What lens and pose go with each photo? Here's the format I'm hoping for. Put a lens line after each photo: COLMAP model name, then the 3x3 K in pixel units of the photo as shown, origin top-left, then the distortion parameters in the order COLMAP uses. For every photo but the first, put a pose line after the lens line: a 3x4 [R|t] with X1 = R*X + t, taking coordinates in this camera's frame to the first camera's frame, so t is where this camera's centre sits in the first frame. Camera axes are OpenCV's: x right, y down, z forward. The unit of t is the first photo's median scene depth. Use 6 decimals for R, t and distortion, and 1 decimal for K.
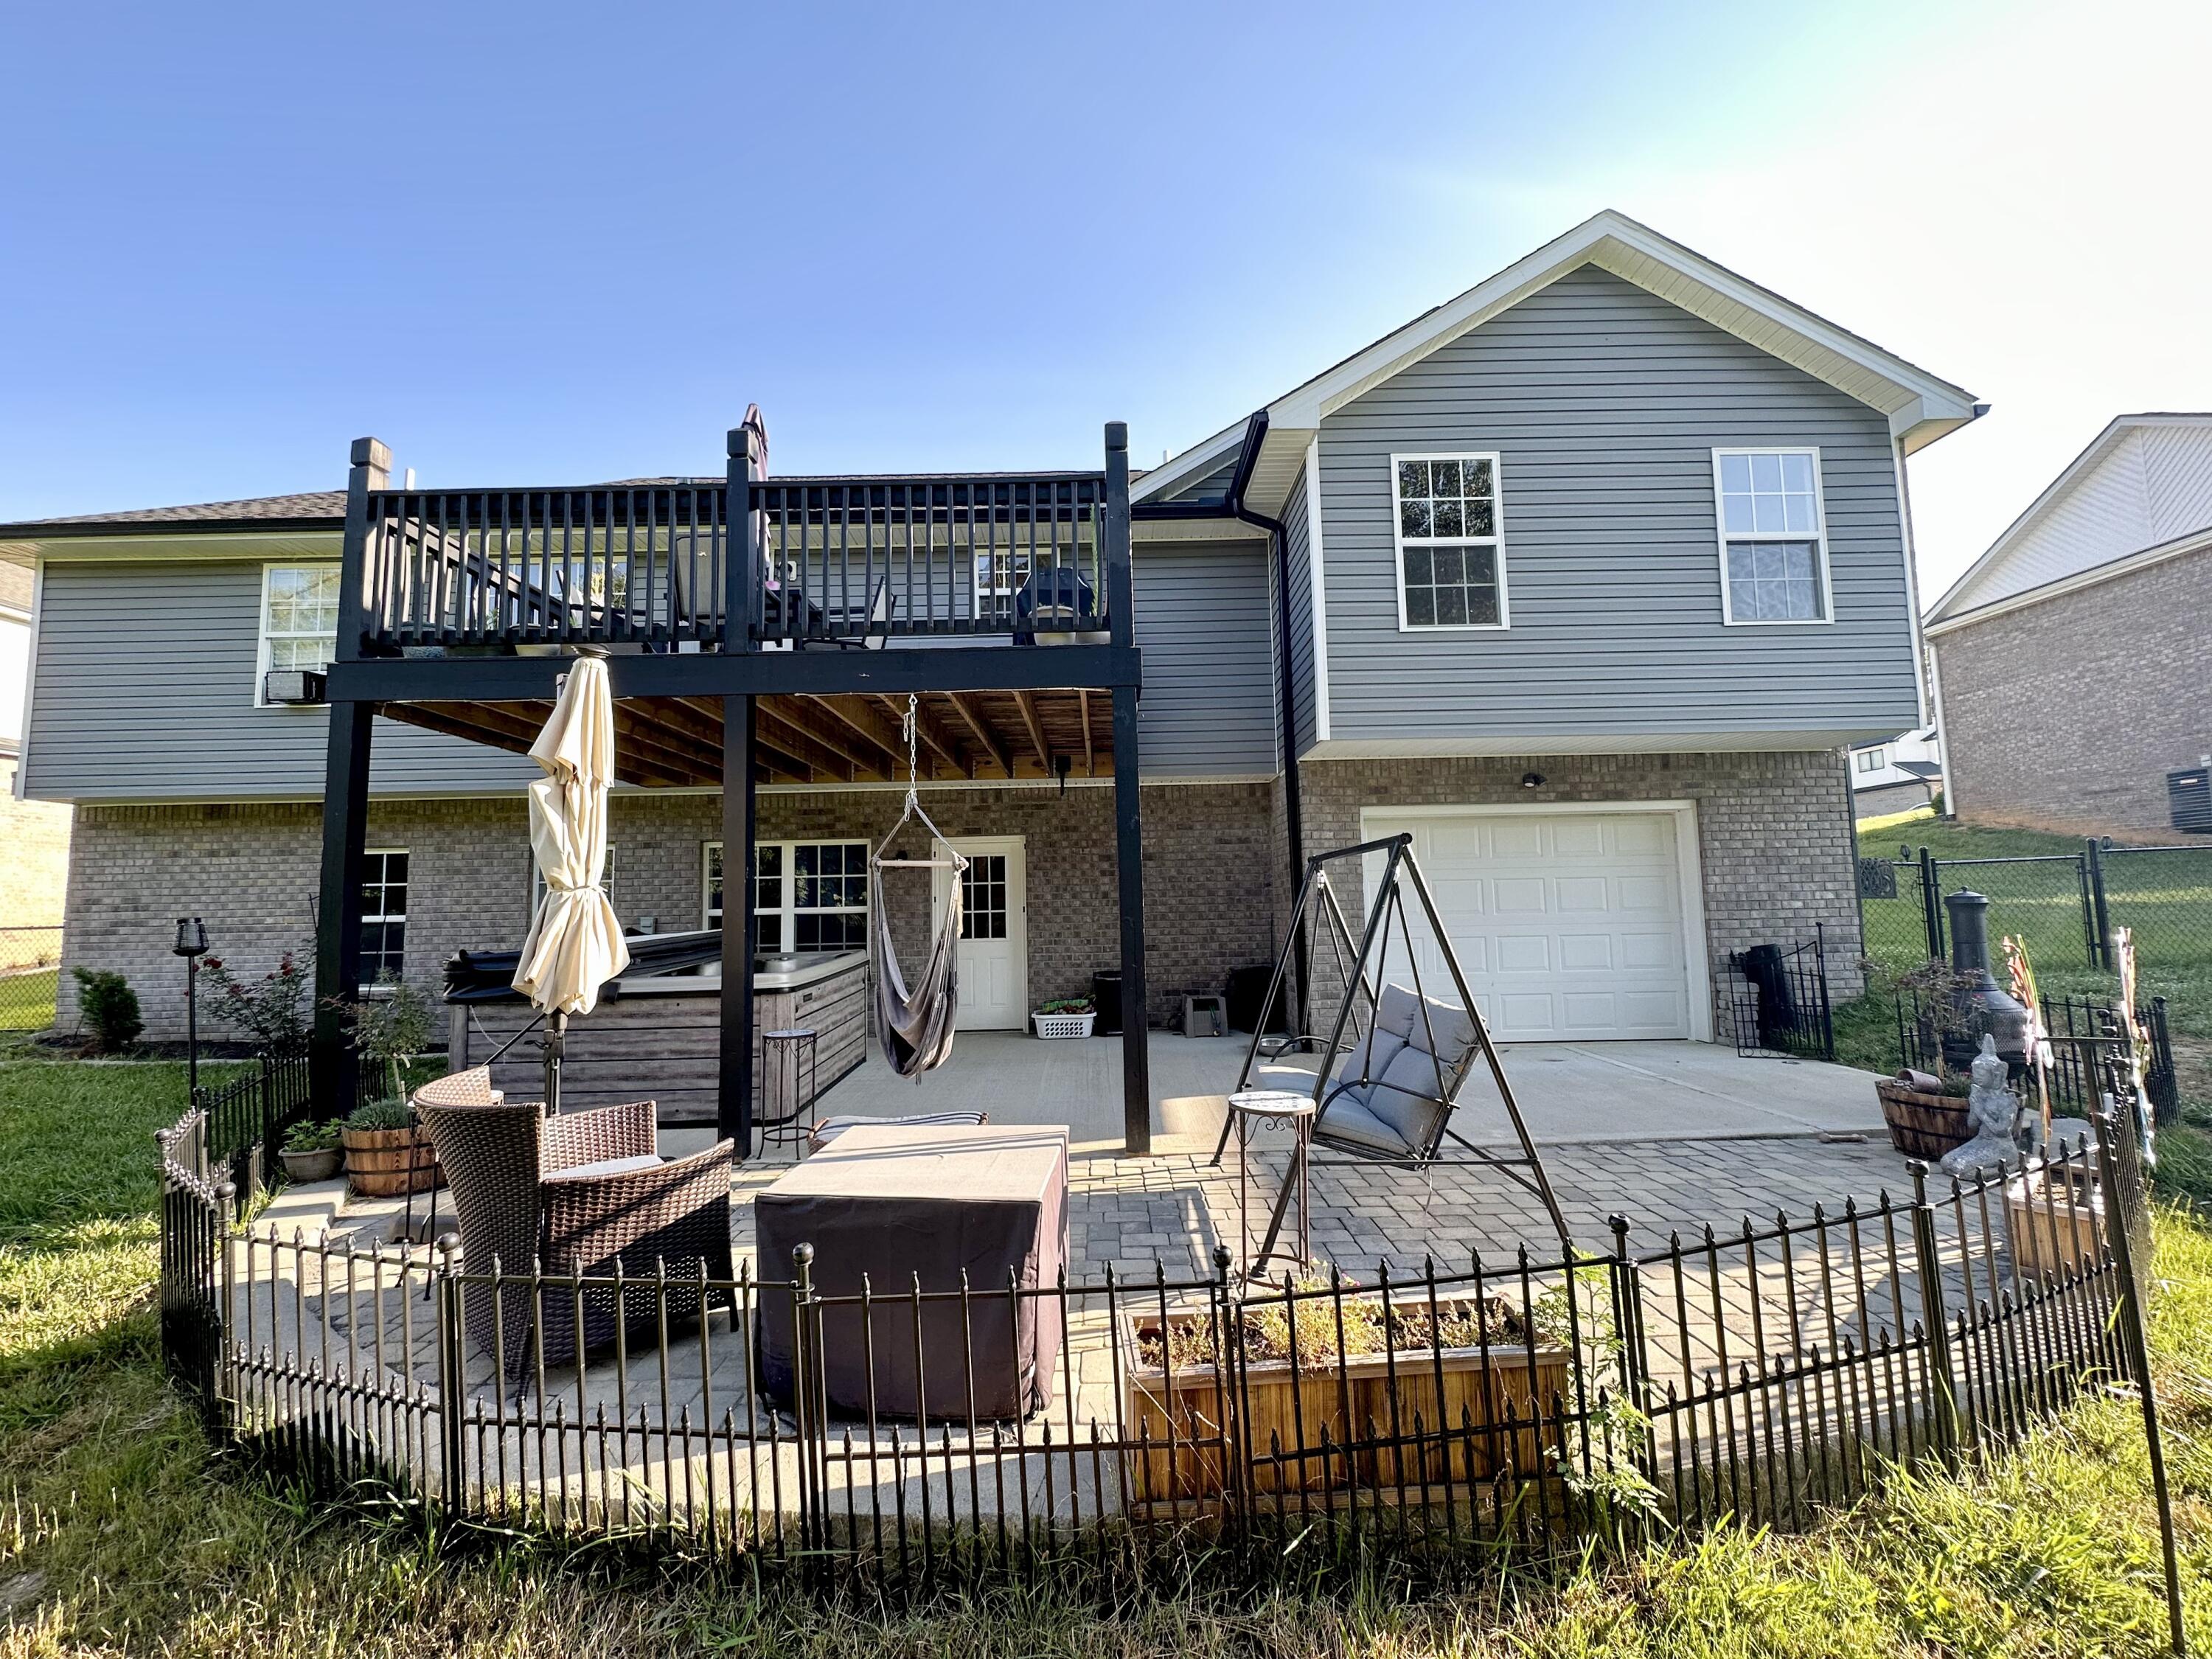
lens RADIAL K [[885.9, 0, 1102.3], [0, 885.9, 830.0], [0, 0, 1]] dist [-0.000533, 0.000506]
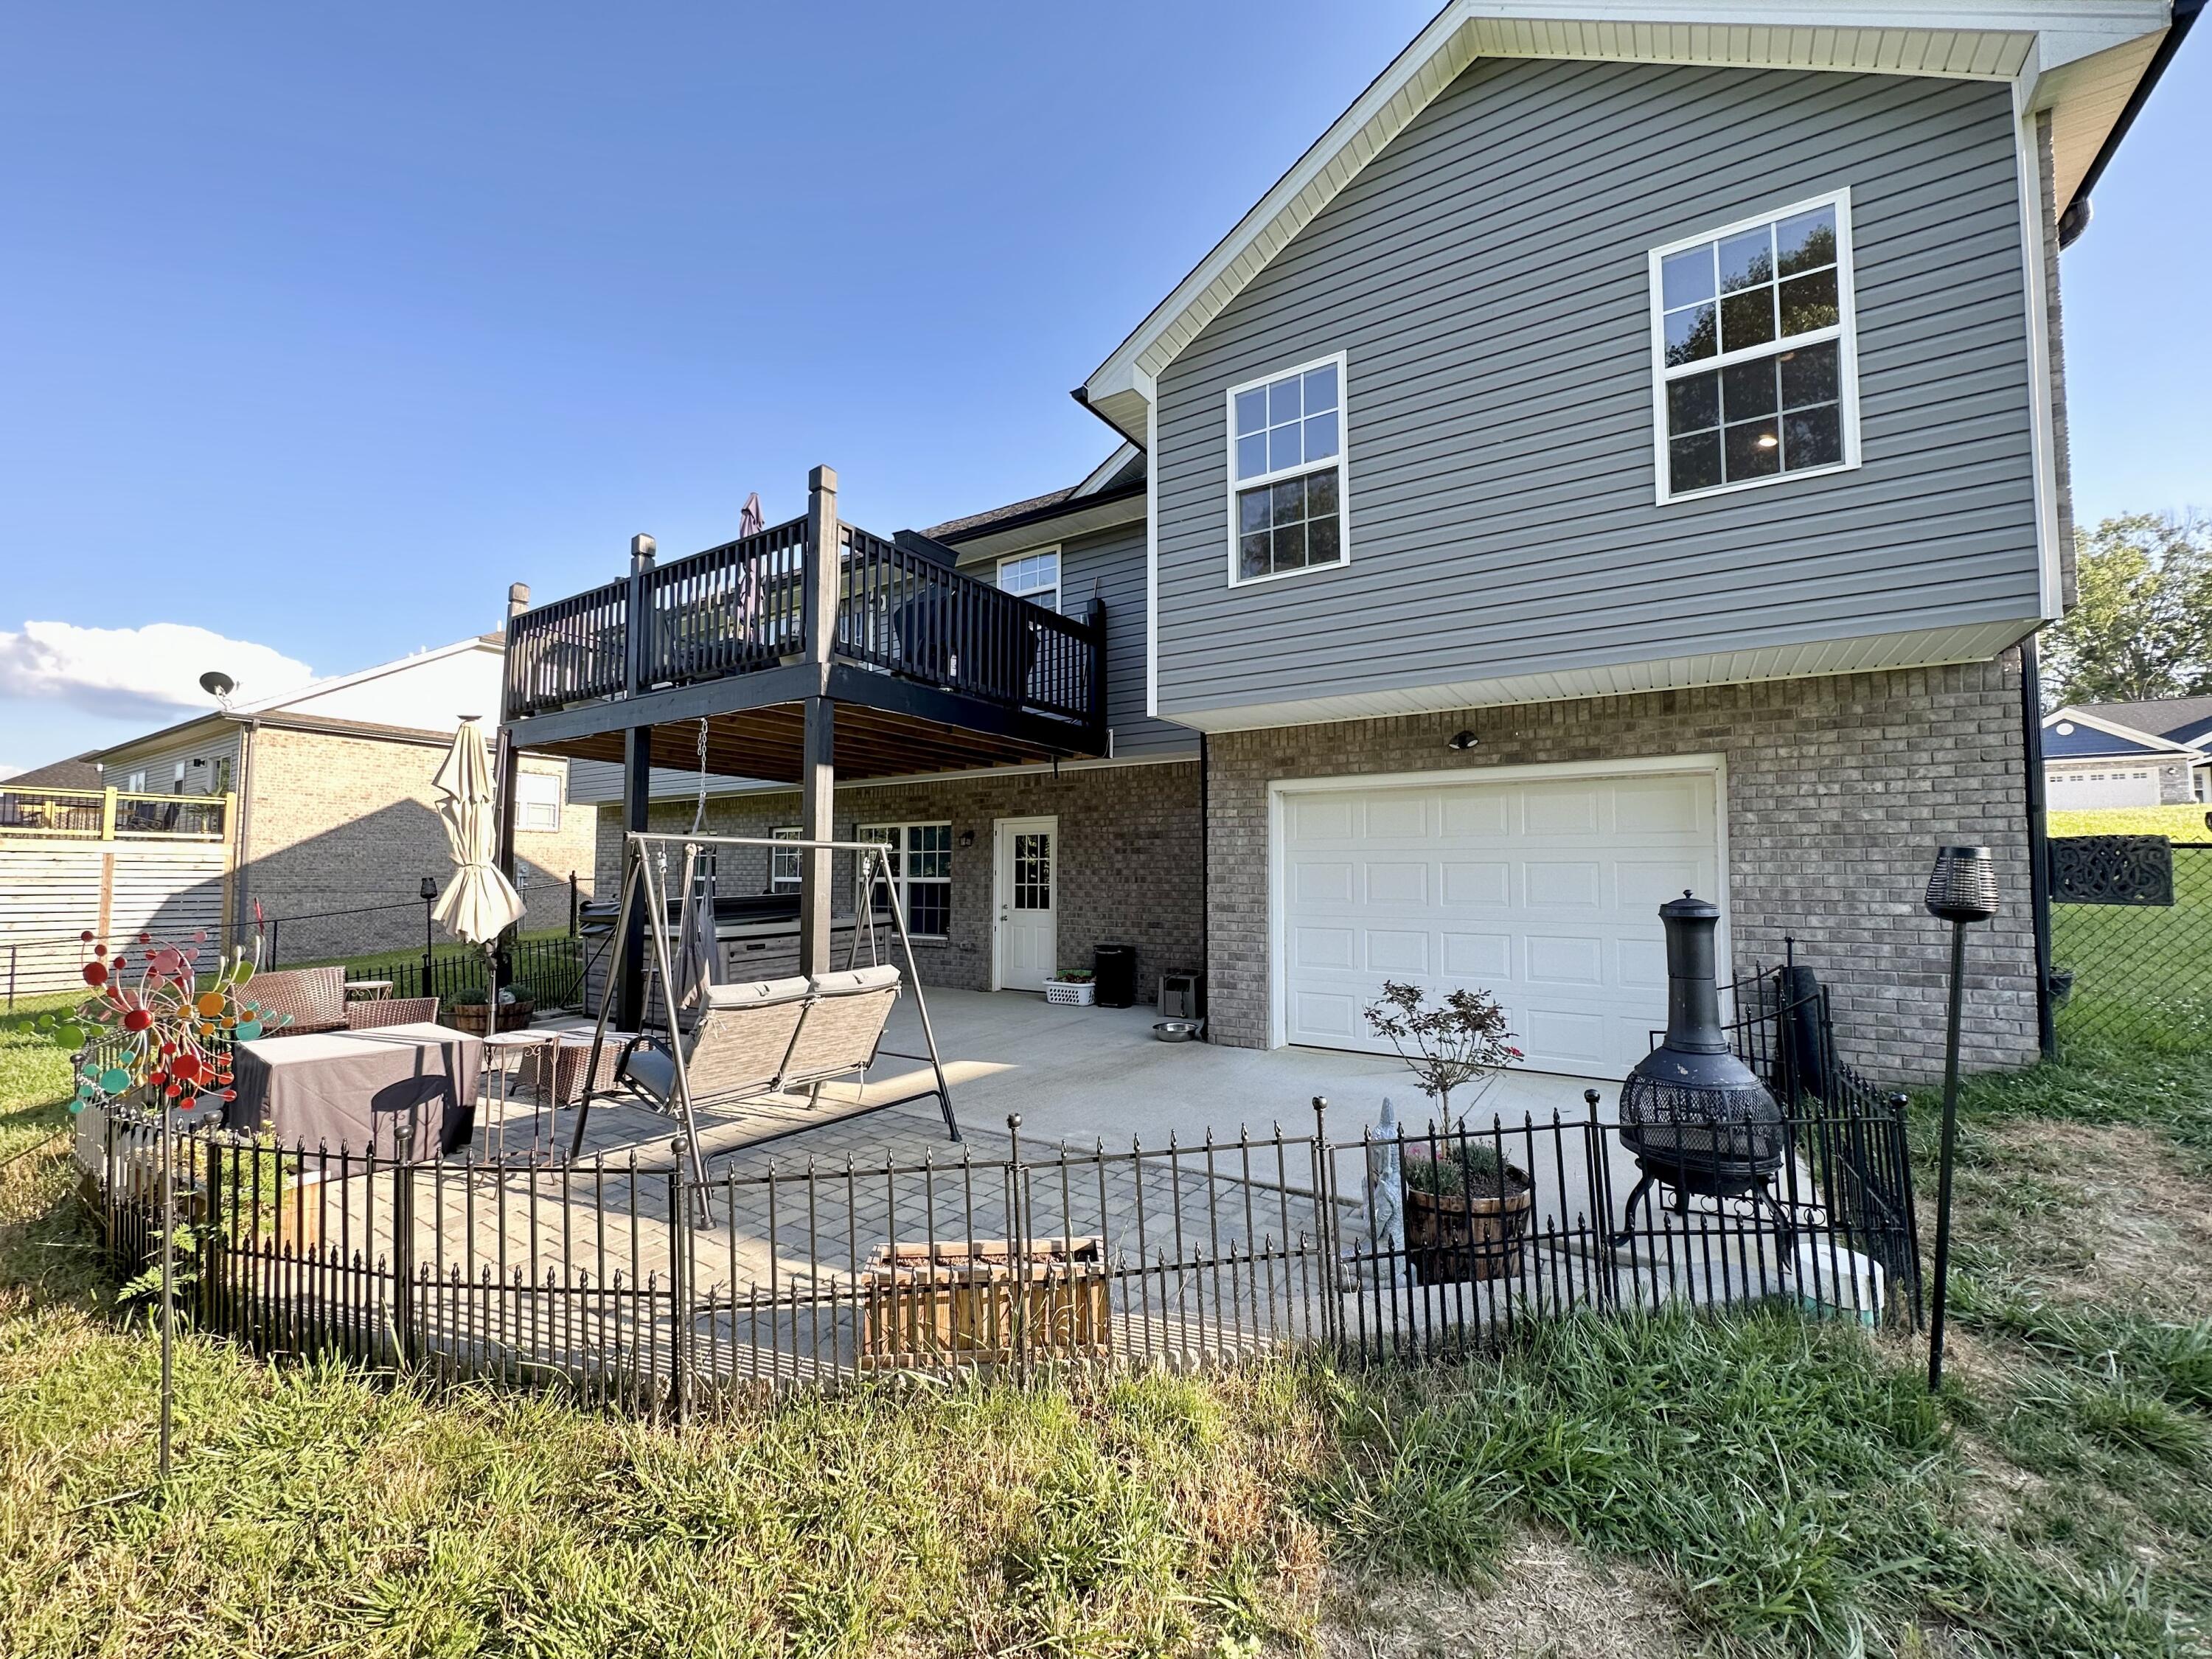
lens RADIAL K [[885.9, 0, 1092.8], [0, 885.9, 836.4], [0, 0, 1]] dist [-0.000533, 0.000506]
pose [[0.831945, -0.001801, -0.554855, 0.647231], [0.023240, 0.999230, 0.031601, -0.002214], [0.554371, -0.039185, 0.831346, 0.144028]]
